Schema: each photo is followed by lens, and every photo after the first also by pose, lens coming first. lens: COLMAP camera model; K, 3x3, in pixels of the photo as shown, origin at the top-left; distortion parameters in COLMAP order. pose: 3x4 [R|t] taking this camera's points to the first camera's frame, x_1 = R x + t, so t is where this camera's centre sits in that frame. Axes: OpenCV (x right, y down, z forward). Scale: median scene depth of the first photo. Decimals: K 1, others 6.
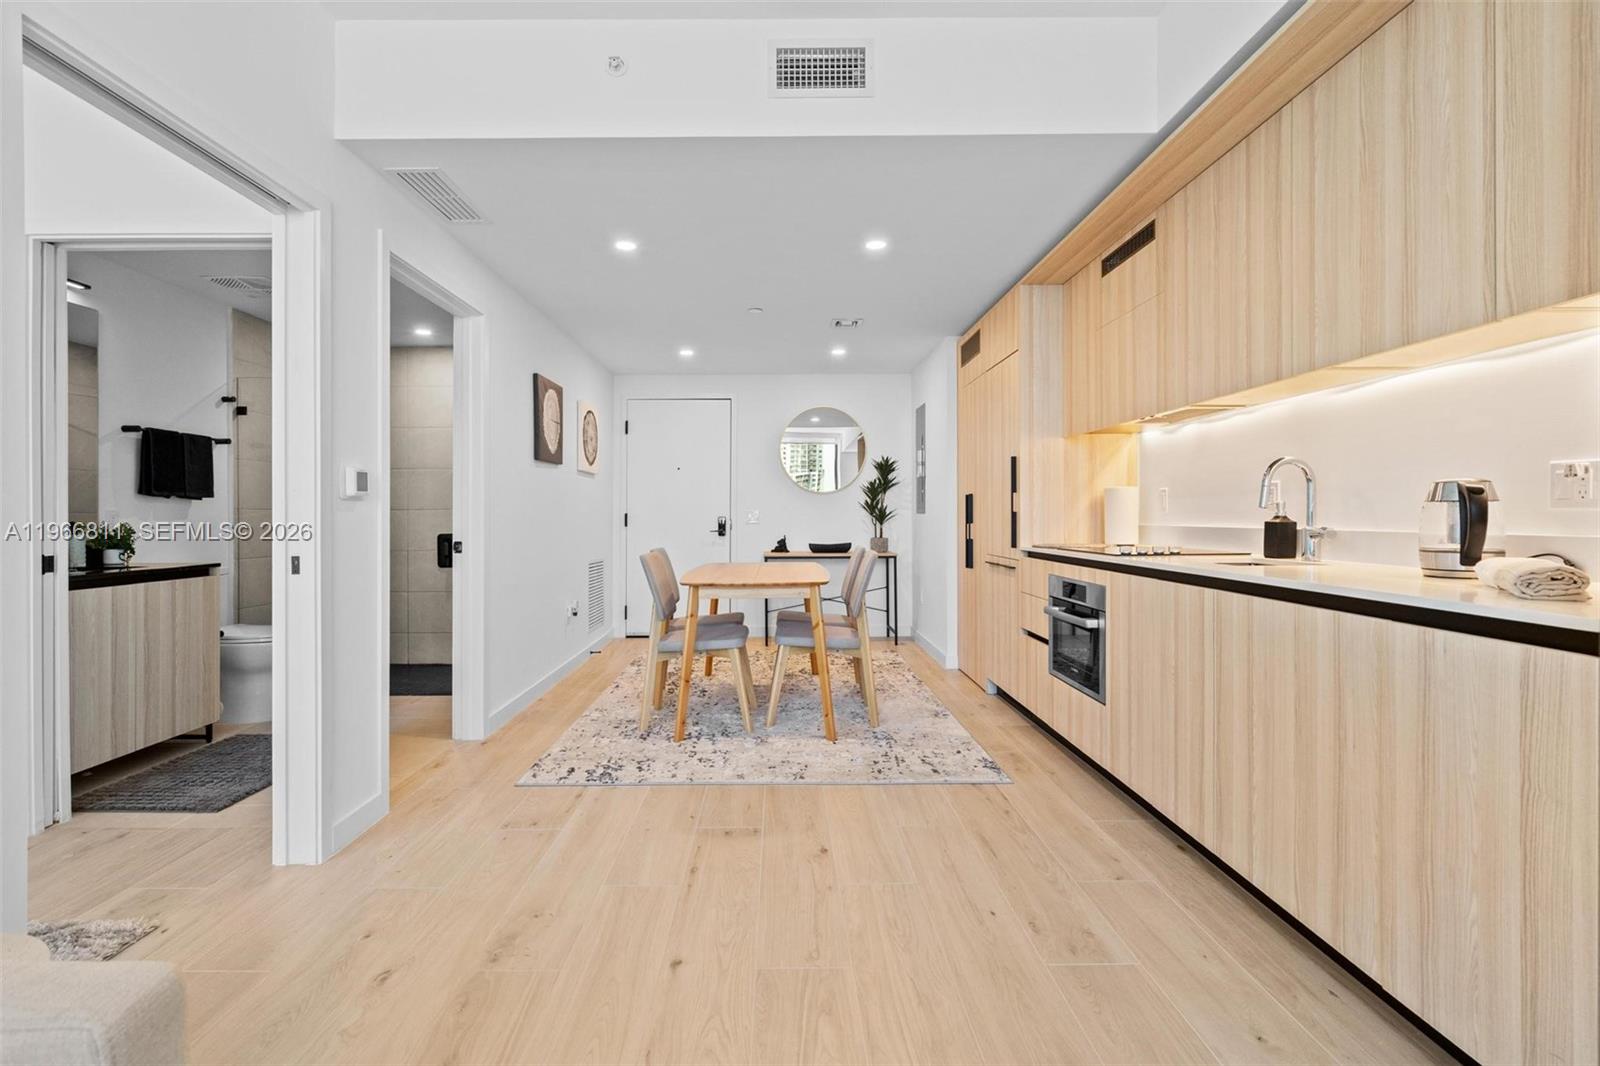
lens RADIAL K [[744.8, 0, 776.6], [0, 744.8, 517.0], [0, 0, 1]] dist [-0.002646, -0.000067]
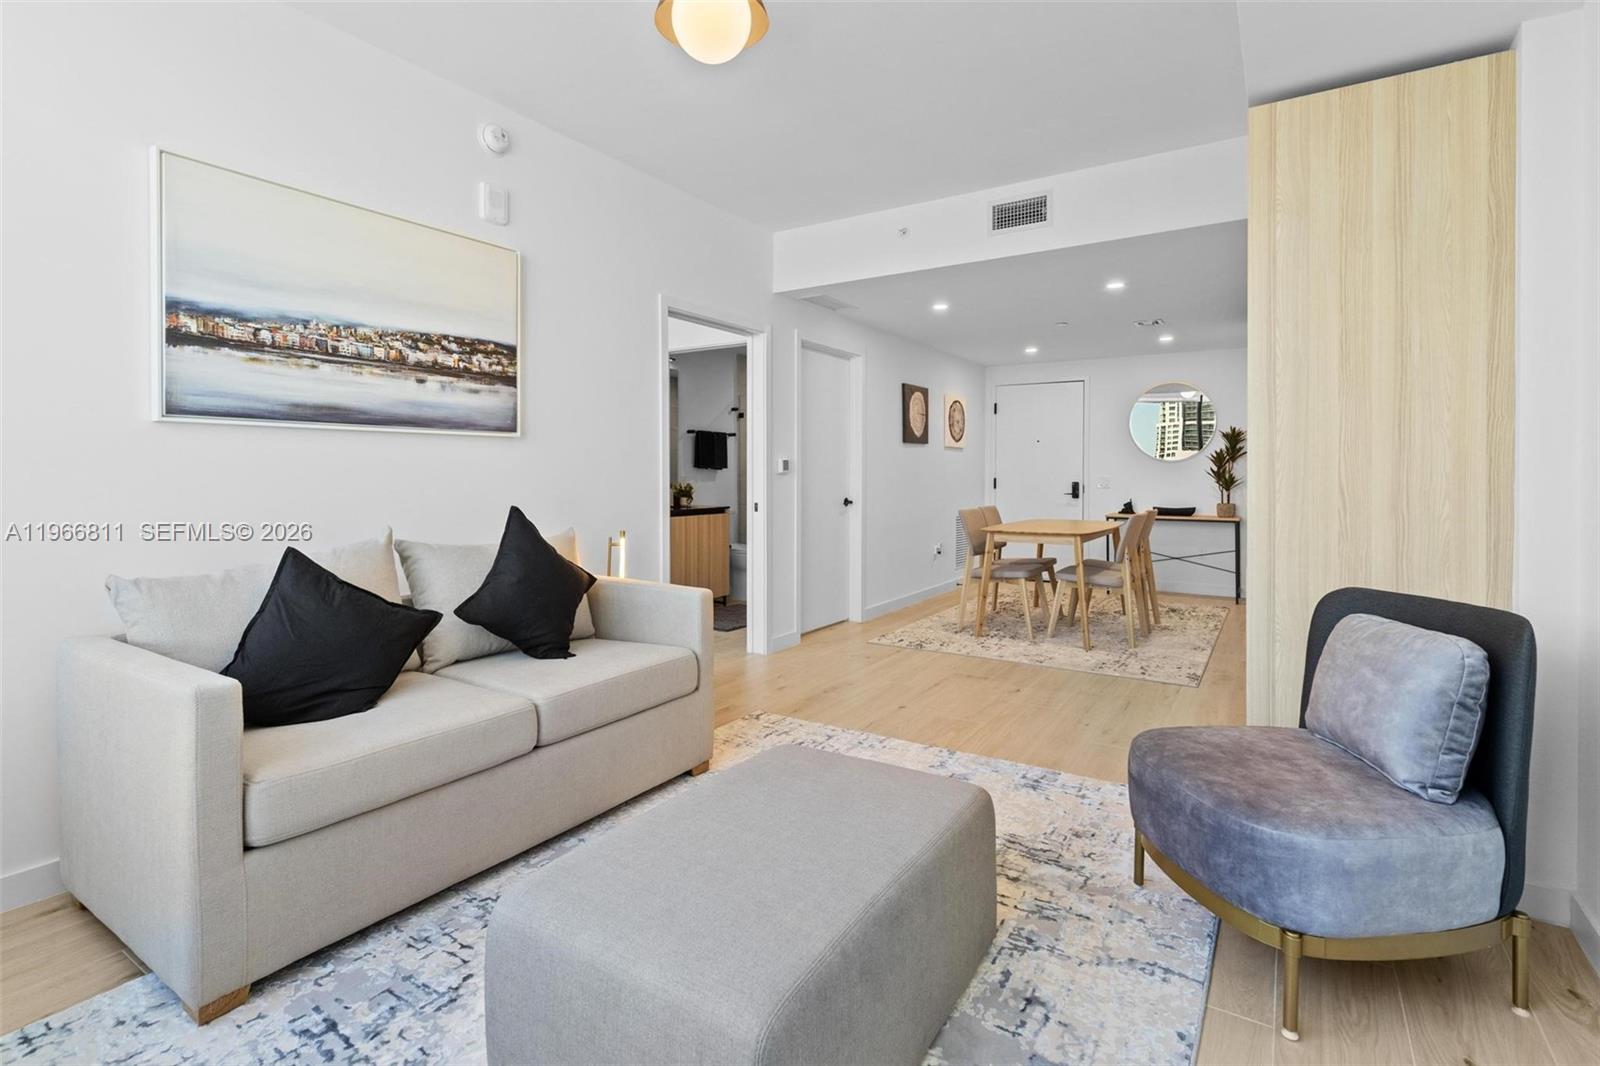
lens RADIAL K [[766.2, 0, 783.3], [0, 766.2, 475.2], [0, 0, 1]] dist [-0.003791, -0.000109]
pose [[0.835032, 0.007463, -0.550151, 0.325262], [-0.006994, 0.999971, 0.002949, -0.017258], [0.550157, 0.001385, 0.835060, -0.407150]]
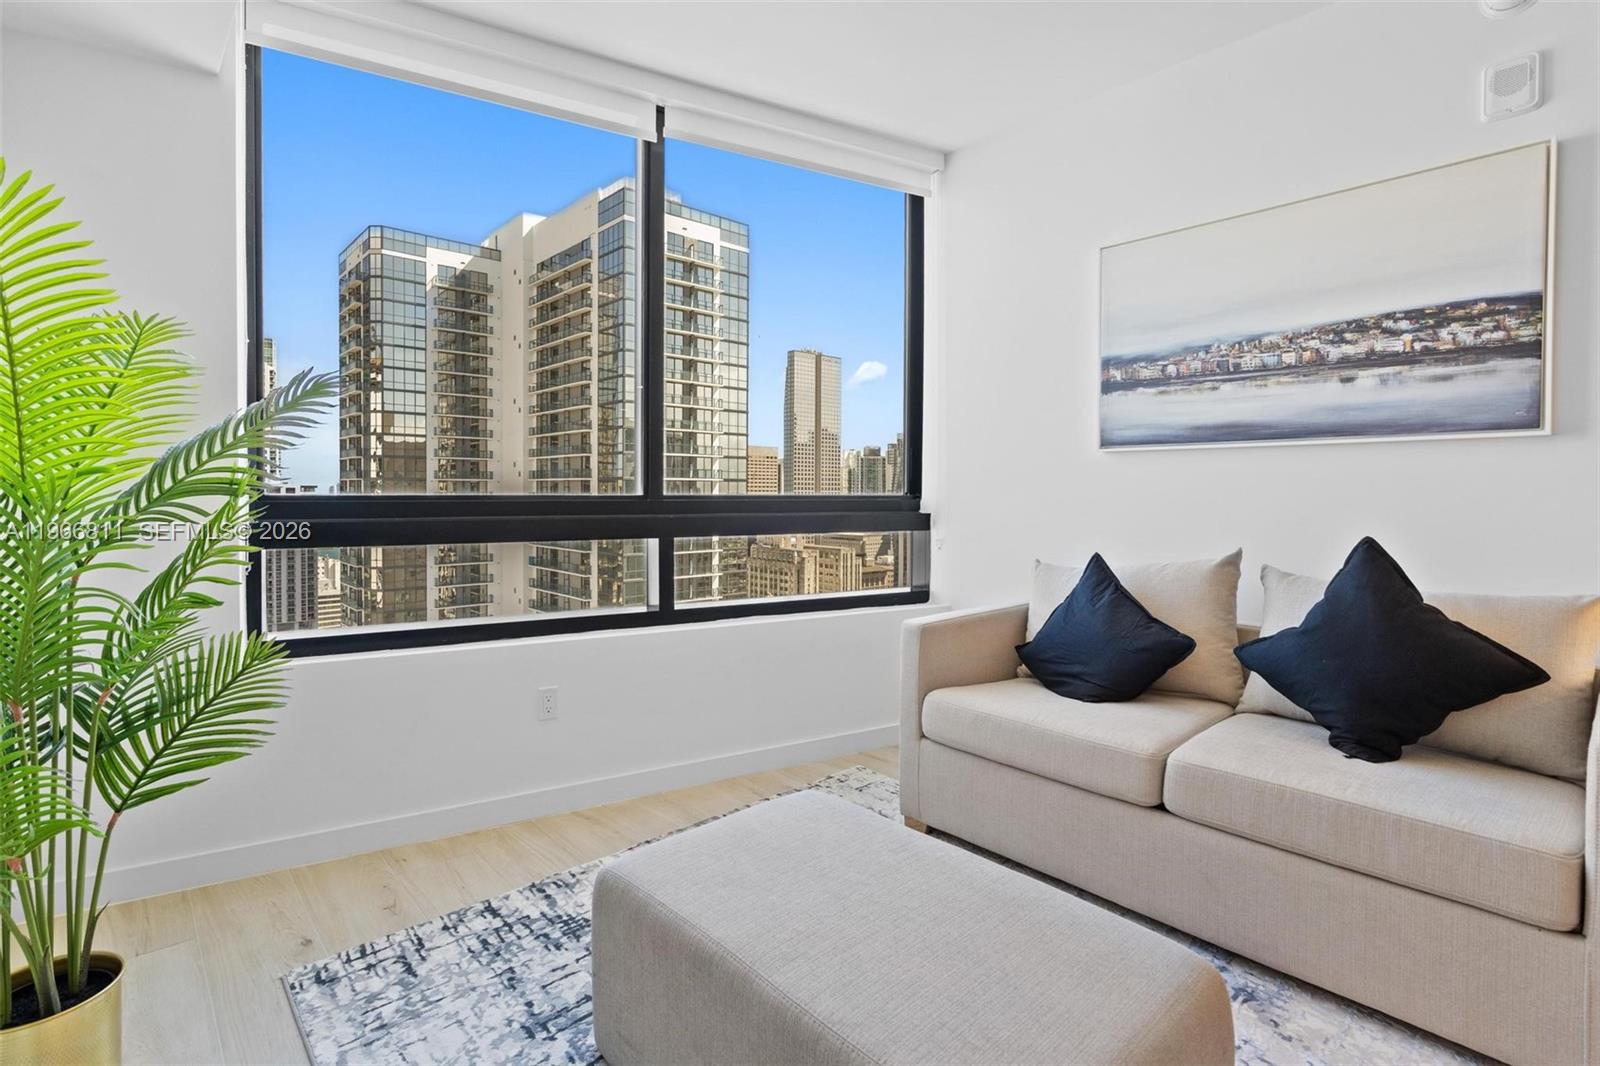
lens RADIAL K [[761.6, 0, 789.9], [0, 761.6, 510.8], [0, 0, 1]] dist [-0.002798, 0.000245]
pose [[-0.743414, 0.021270, -0.668494, 0.358092], [-0.001173, 0.999451, 0.033105, -0.019120], [0.668831, 0.025395, -0.742981, 0.144597]]
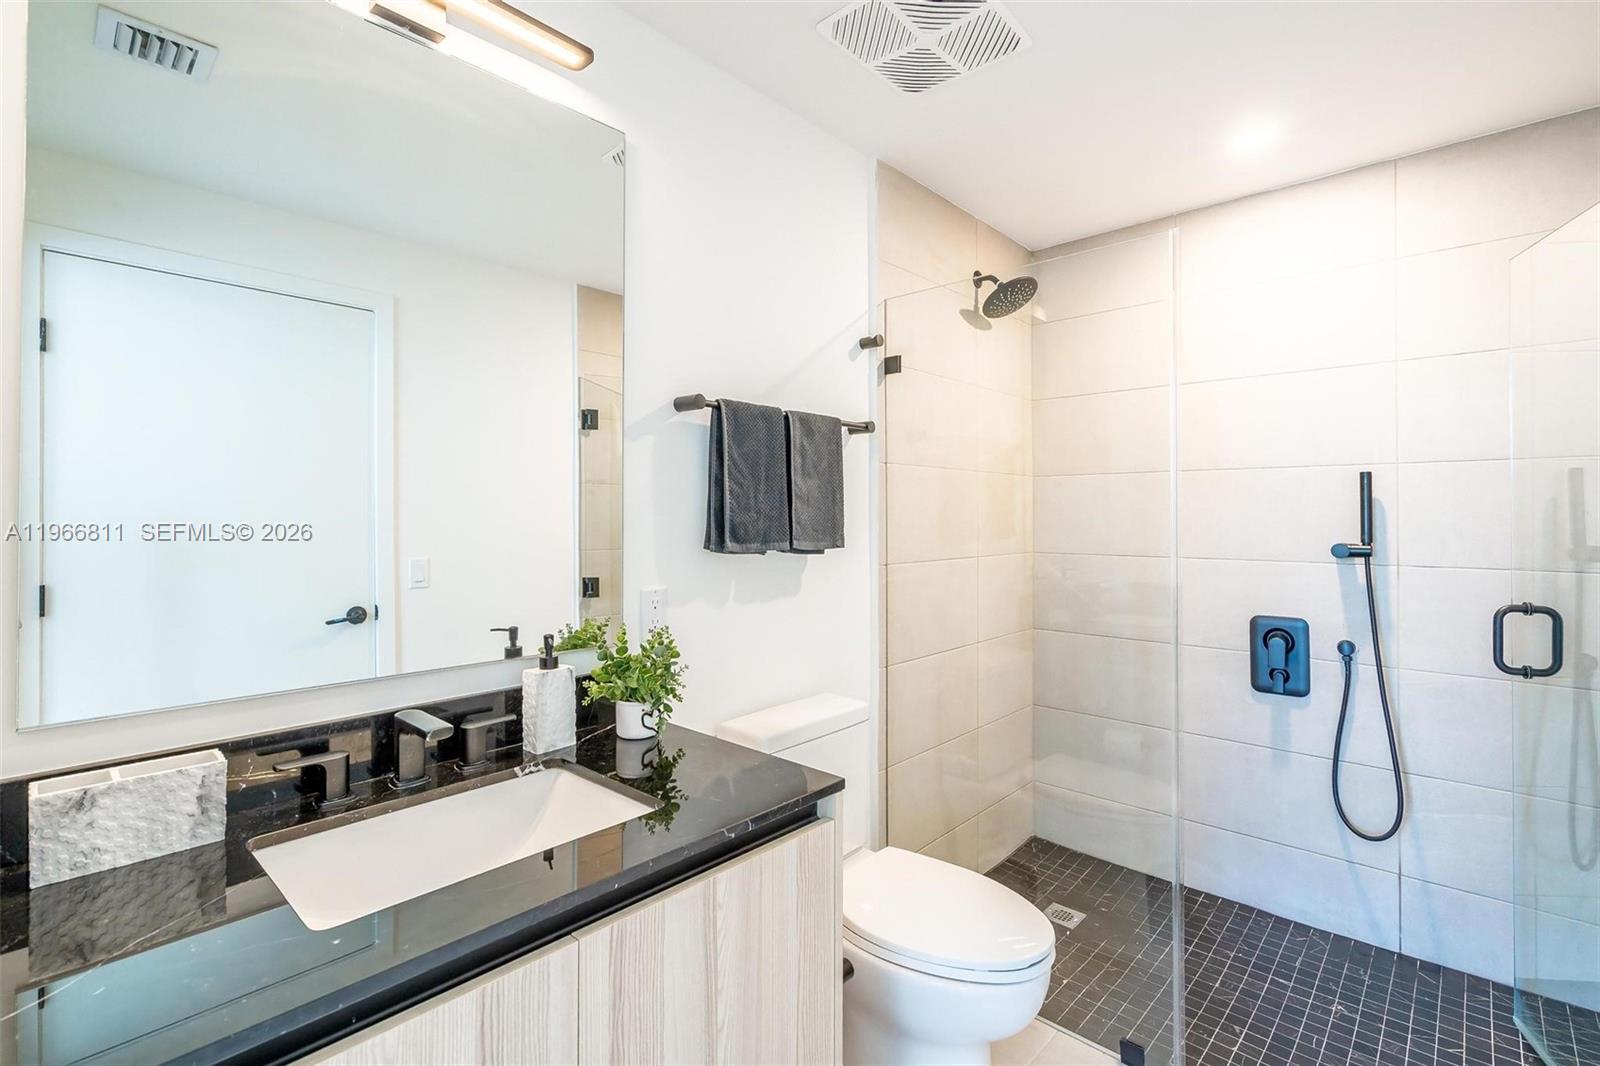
lens RADIAL K [[742.9, 0, 801.3], [0, 742.9, 511.1], [0, 0, 1]] dist [0.002002, 0.000302]
pose [[0.741876, 0.000753, -0.670537, -0.476358], [-0.004207, 0.999985, -0.003531, -0.048565], [0.670524, 0.005441, 0.741868, 0.653028]]
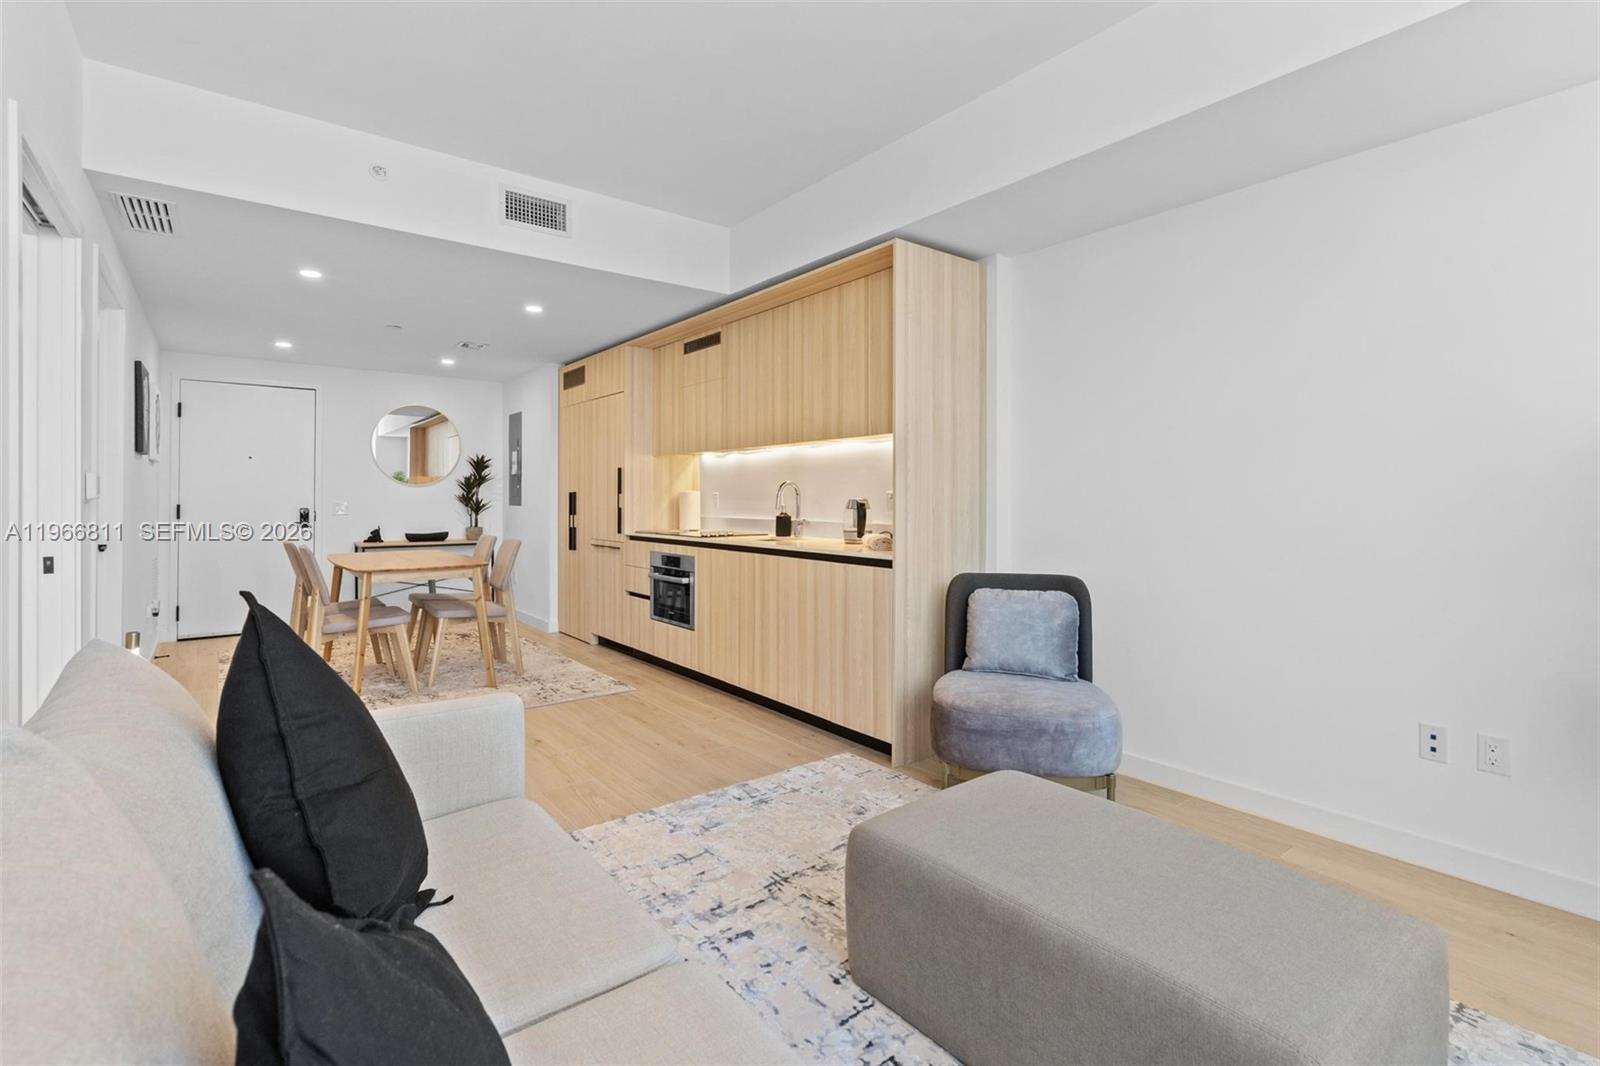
lens RADIAL K [[746.8, 0, 795.4], [0, 746.8, 496.0], [0, 0, 1]] dist [-0.000876, 0.000358]
pose [[0.791702, 0.008441, 0.610849, -0.257496], [-0.004199, 0.999956, -0.008376, -0.017320], [-0.610893, 0.004066, 0.791703, -0.285504]]
